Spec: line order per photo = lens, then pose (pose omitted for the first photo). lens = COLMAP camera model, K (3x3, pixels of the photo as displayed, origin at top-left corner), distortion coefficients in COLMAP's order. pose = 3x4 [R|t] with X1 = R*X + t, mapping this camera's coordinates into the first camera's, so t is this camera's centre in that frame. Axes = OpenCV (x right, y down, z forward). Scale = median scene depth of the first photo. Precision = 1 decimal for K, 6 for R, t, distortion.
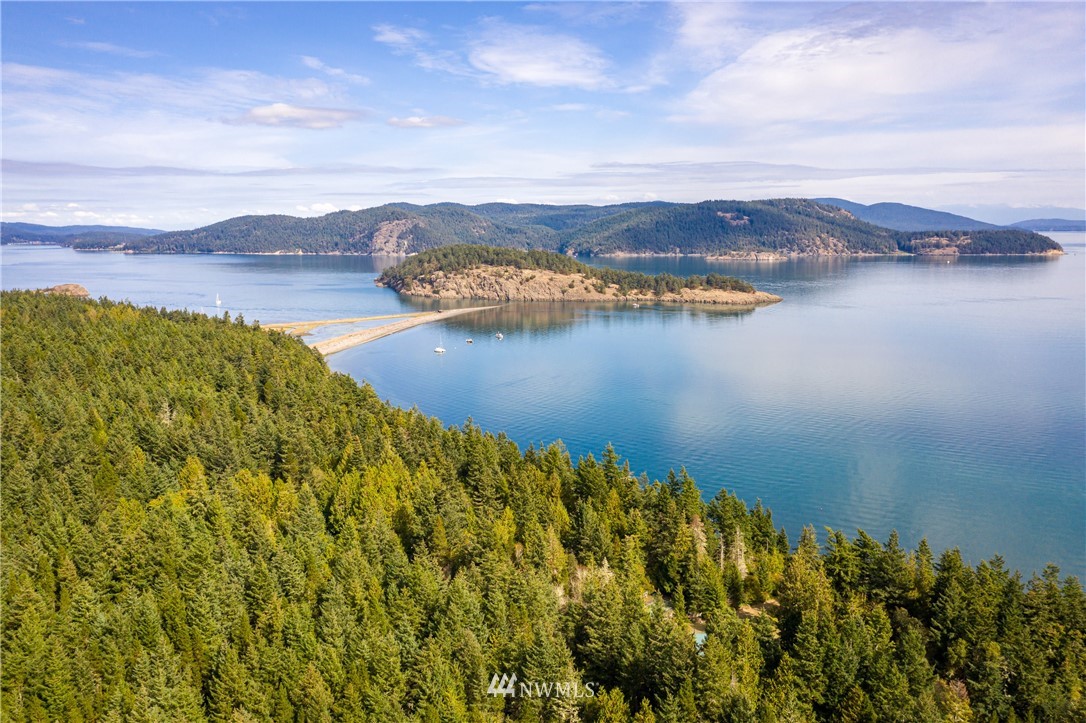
lens RADIAL K [[865.9, 0, 550.4], [0, 865.9, 361.6], [0, 0, 1]] dist [-0.004135, 0.001068]
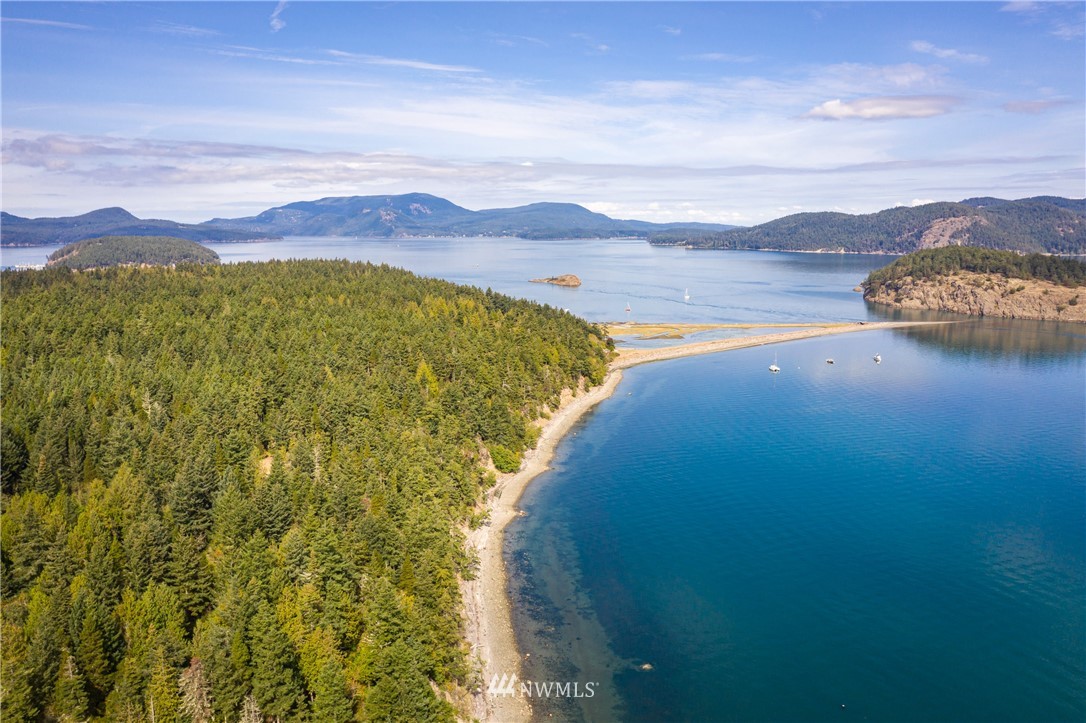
lens RADIAL K [[863.3, 0, 540.0], [0, 863.3, 386.0], [0, 0, 1]] dist [0.011425, 0.006163]
pose [[0.778141, 0.118988, -0.616716, 0.130572], [-0.100255, 0.992832, 0.065059, -0.015624], [0.620037, 0.011204, 0.784493, 0.099112]]
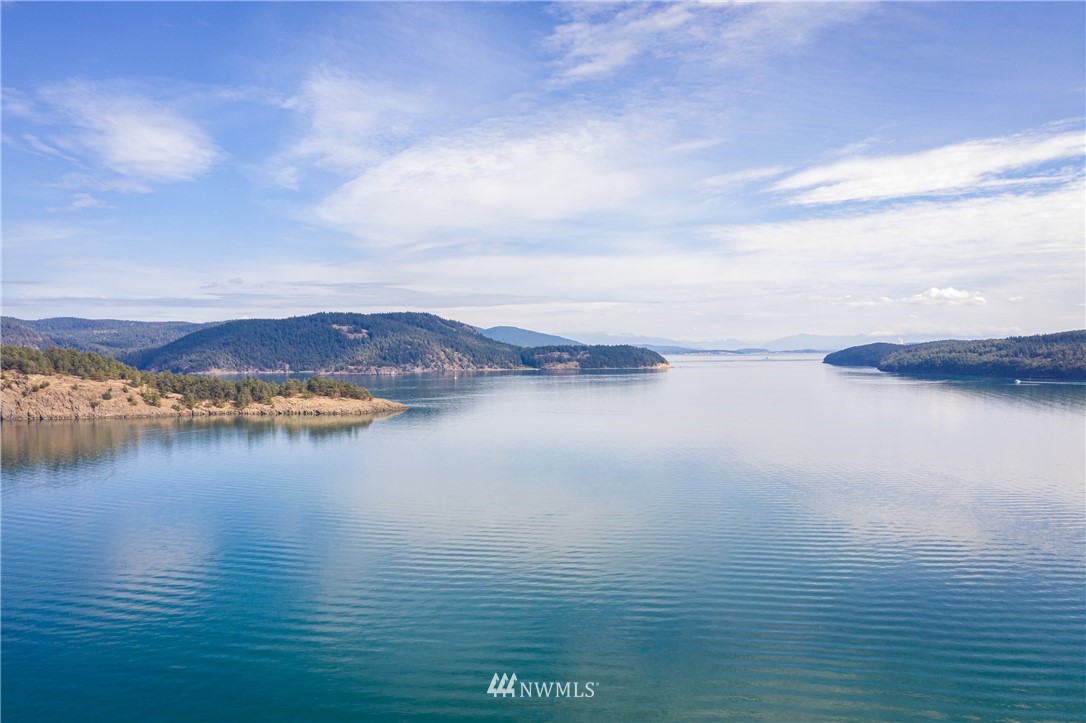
lens RADIAL K [[865.9, 0, 550.4], [0, 865.9, 361.6], [0, 0, 1]] dist [-0.004135, 0.001068]
pose [[0.910978, -0.002418, 0.412449, 0.057929], [0.063909, 0.988733, -0.135359, 0.000981], [-0.407474, 0.149668, 0.900869, 0.215730]]
